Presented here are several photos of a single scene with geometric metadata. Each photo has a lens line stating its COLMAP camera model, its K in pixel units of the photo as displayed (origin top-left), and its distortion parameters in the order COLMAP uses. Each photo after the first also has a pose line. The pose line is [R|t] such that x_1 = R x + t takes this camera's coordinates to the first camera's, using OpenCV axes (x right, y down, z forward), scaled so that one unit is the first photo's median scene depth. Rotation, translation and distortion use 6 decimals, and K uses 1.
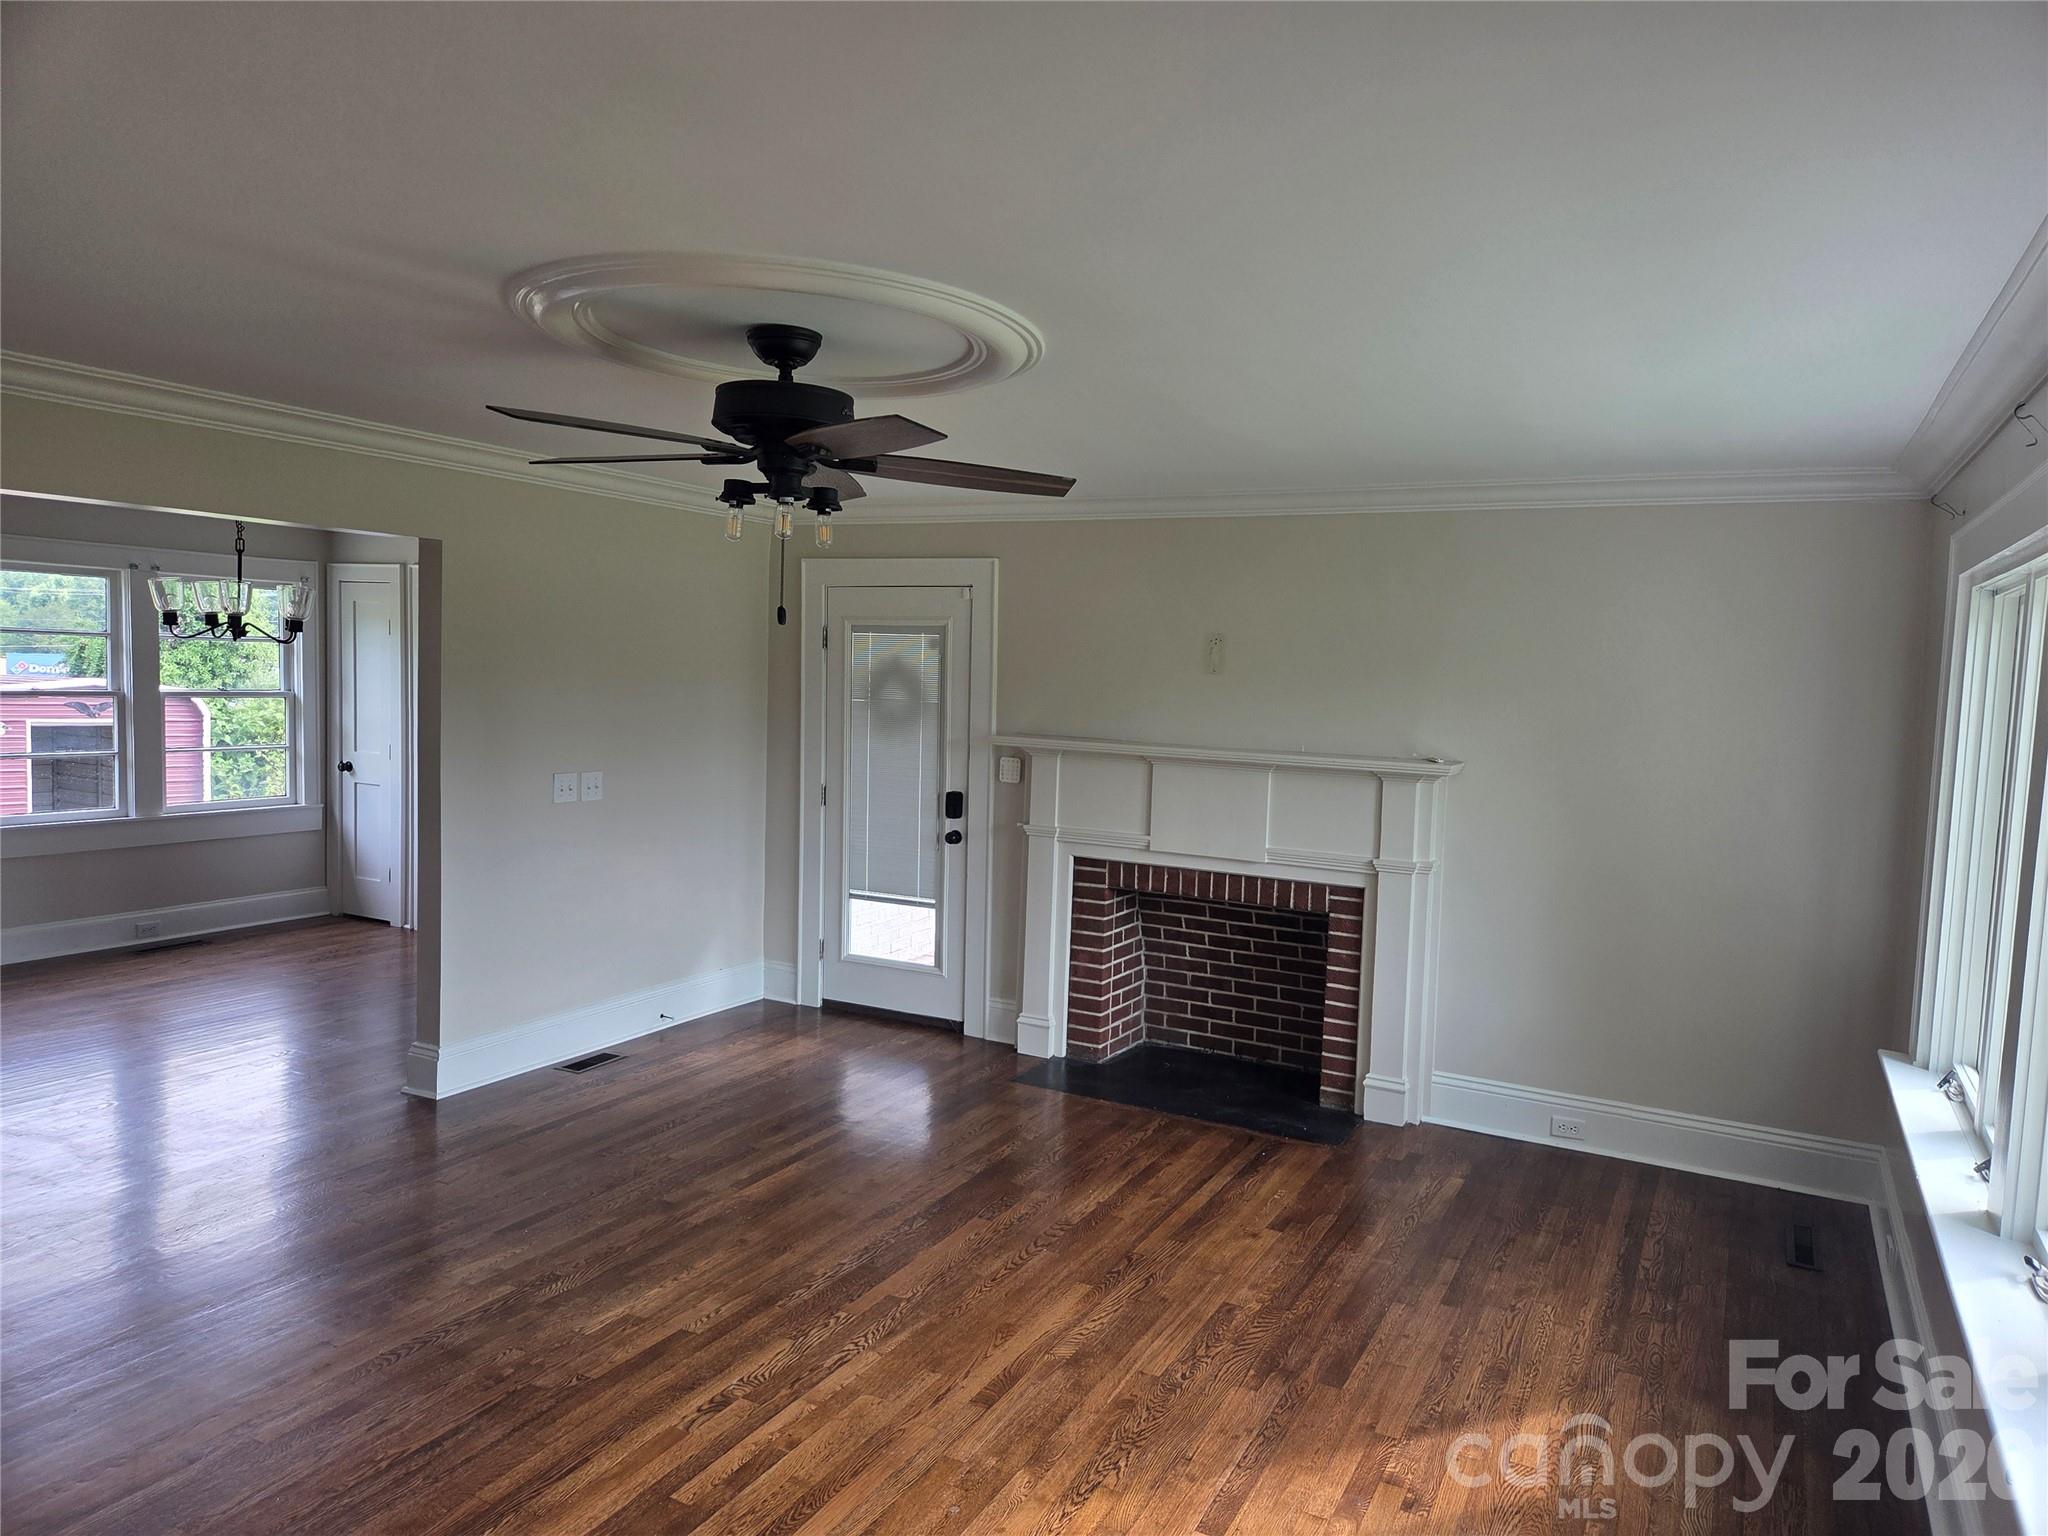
lens RADIAL K [[1370.6, 0, 1024.0], [0, 1370.6, 768.0], [0, 0, 1]] dist [0.078625, -0.069720]
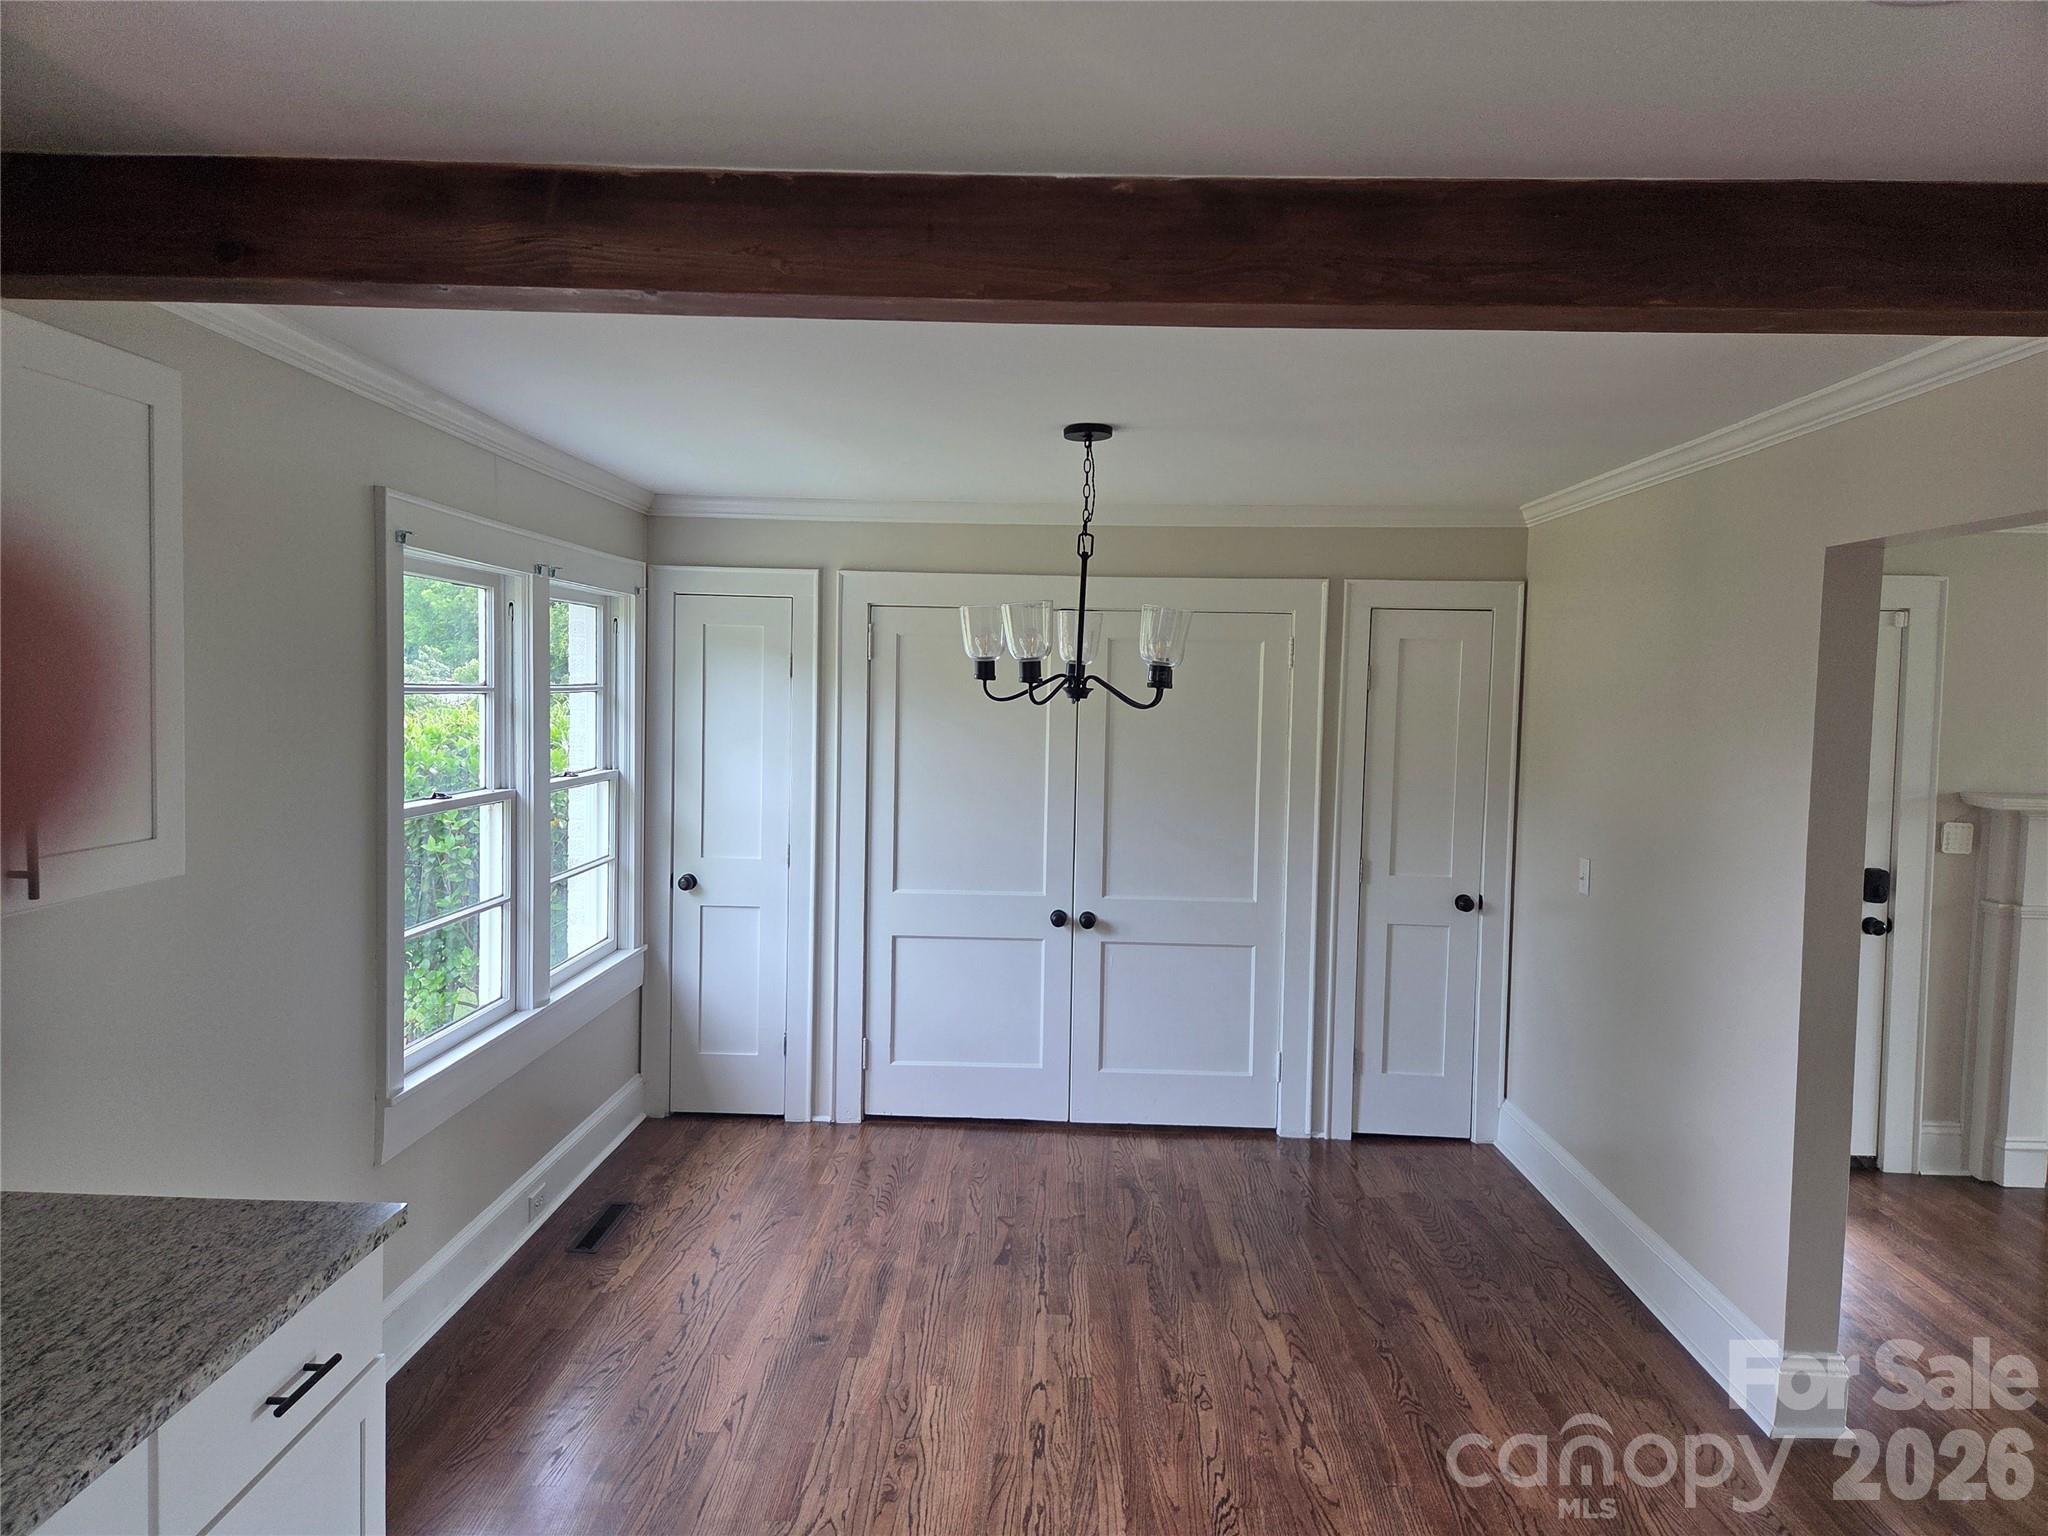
lens RADIAL K [[1370.6, 0, 1024.0], [0, 1370.6, 768.0], [0, 0, 1]] dist [0.078625, -0.069720]
pose [[0.897990, -0.046349, 0.437568, -0.839162], [0.045155, 0.998894, 0.013139, -0.073760], [-0.437693, 0.007960, 0.899089, 0.487137]]
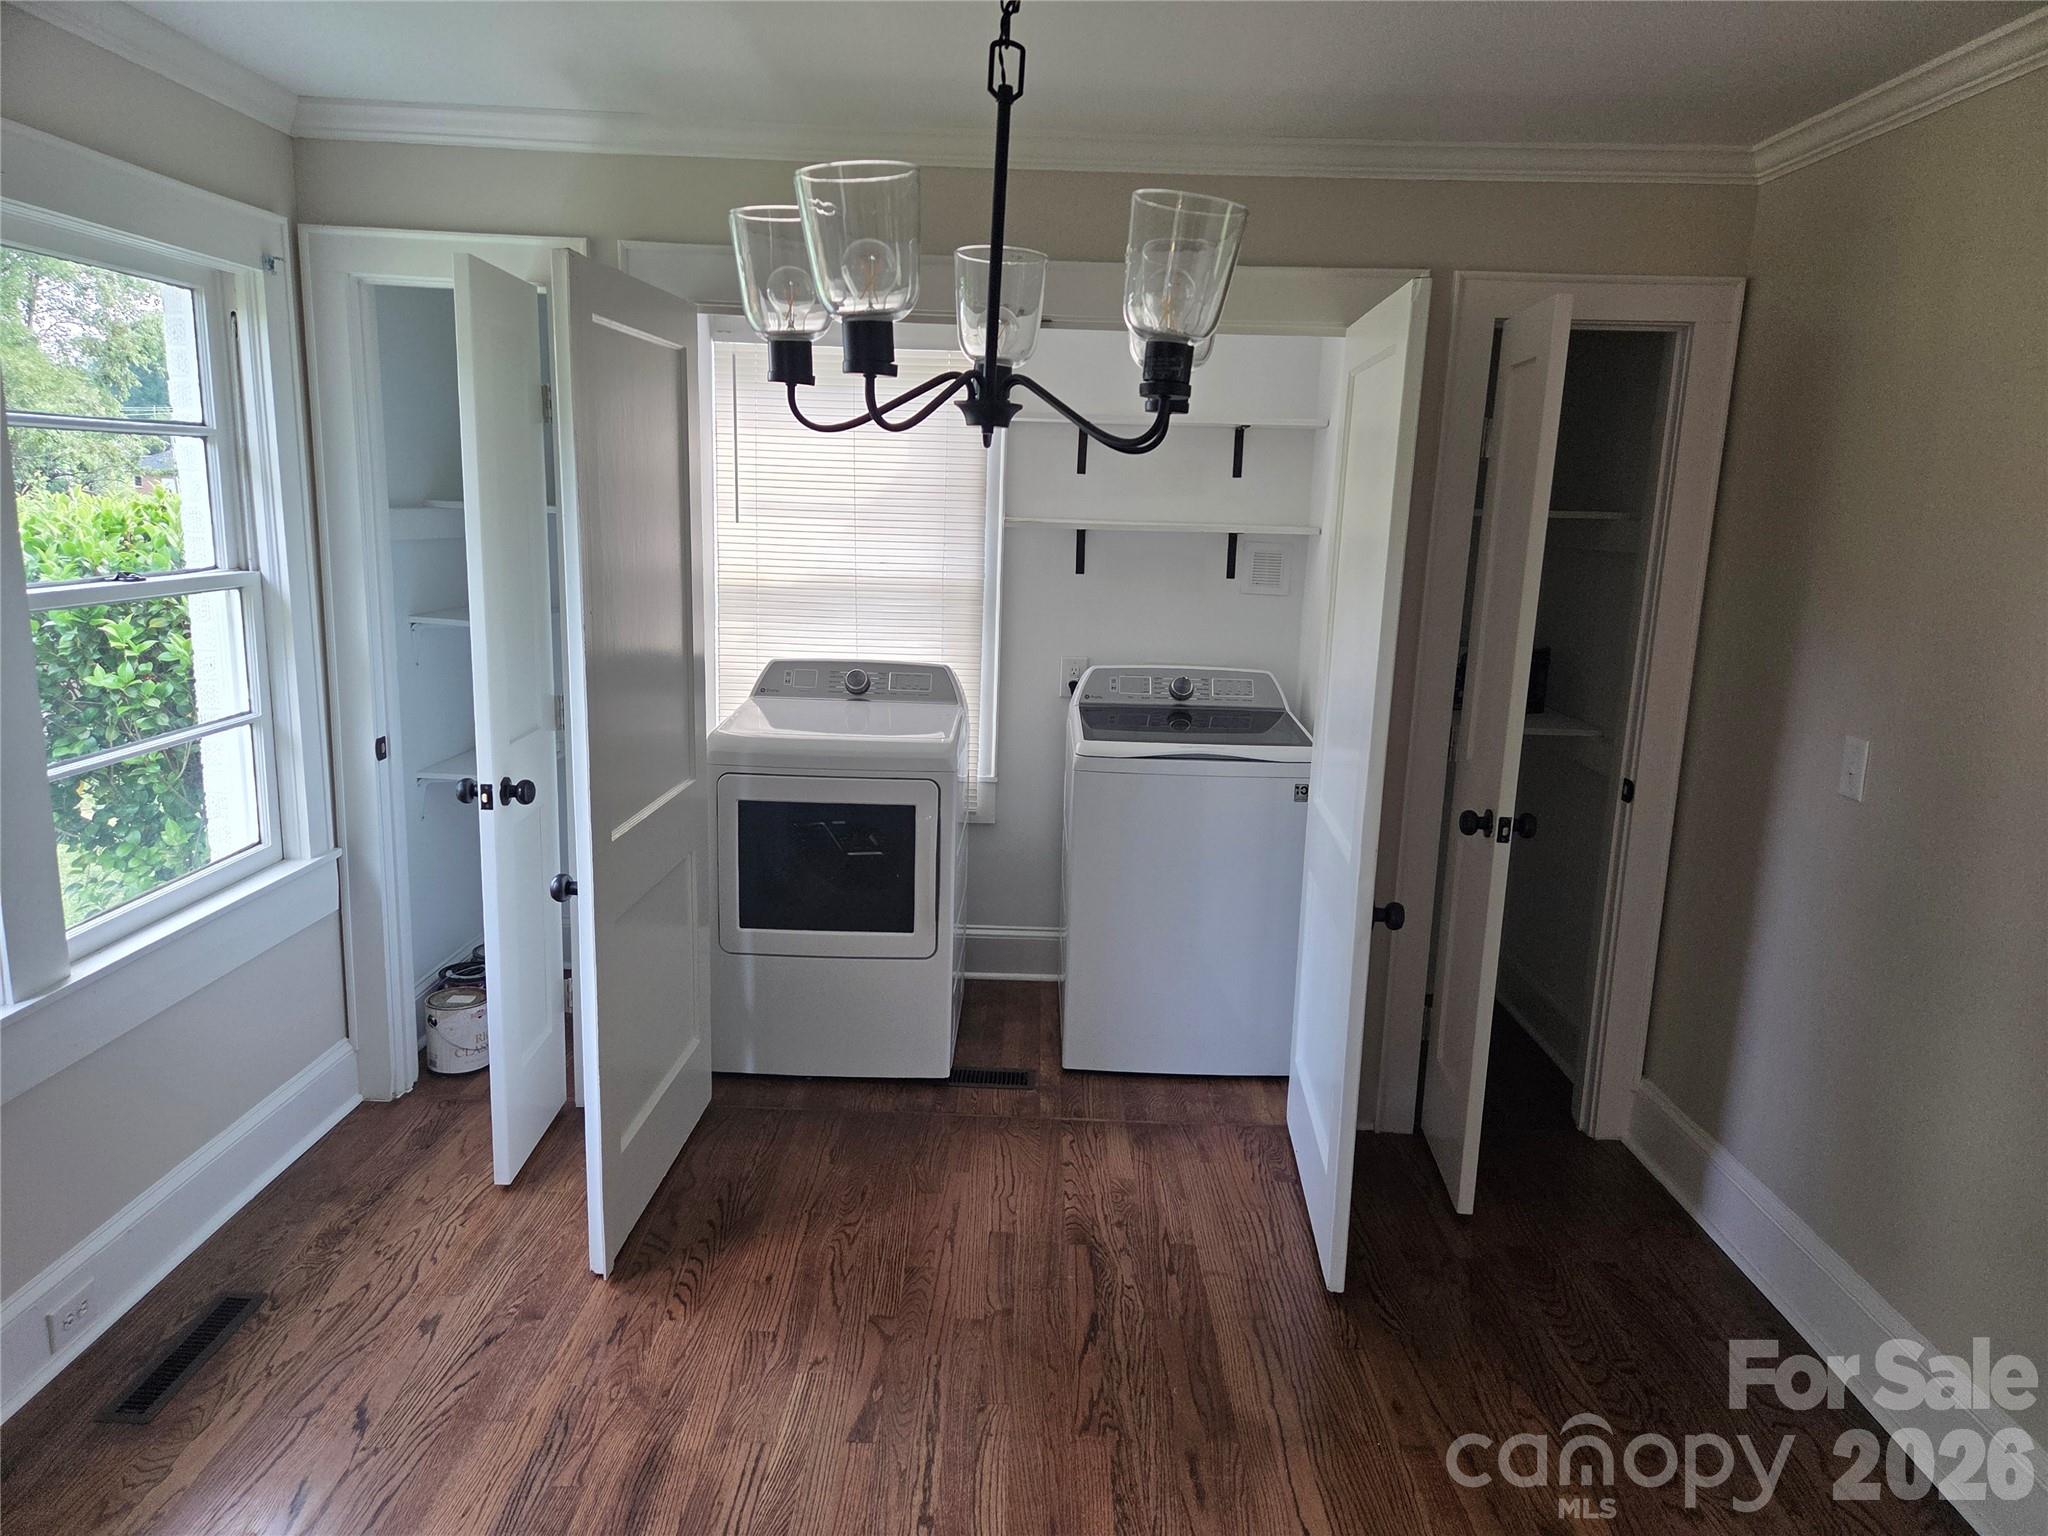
lens RADIAL K [[1370.6, 0, 1024.0], [0, 1370.6, 768.0], [0, 0, 1]] dist [0.078625, -0.069720]
pose [[0.889432, -0.098178, 0.446398, -0.684744], [0.034465, 0.988283, 0.148687, -0.068050], [-0.455766, -0.116862, 0.882395, 0.748296]]
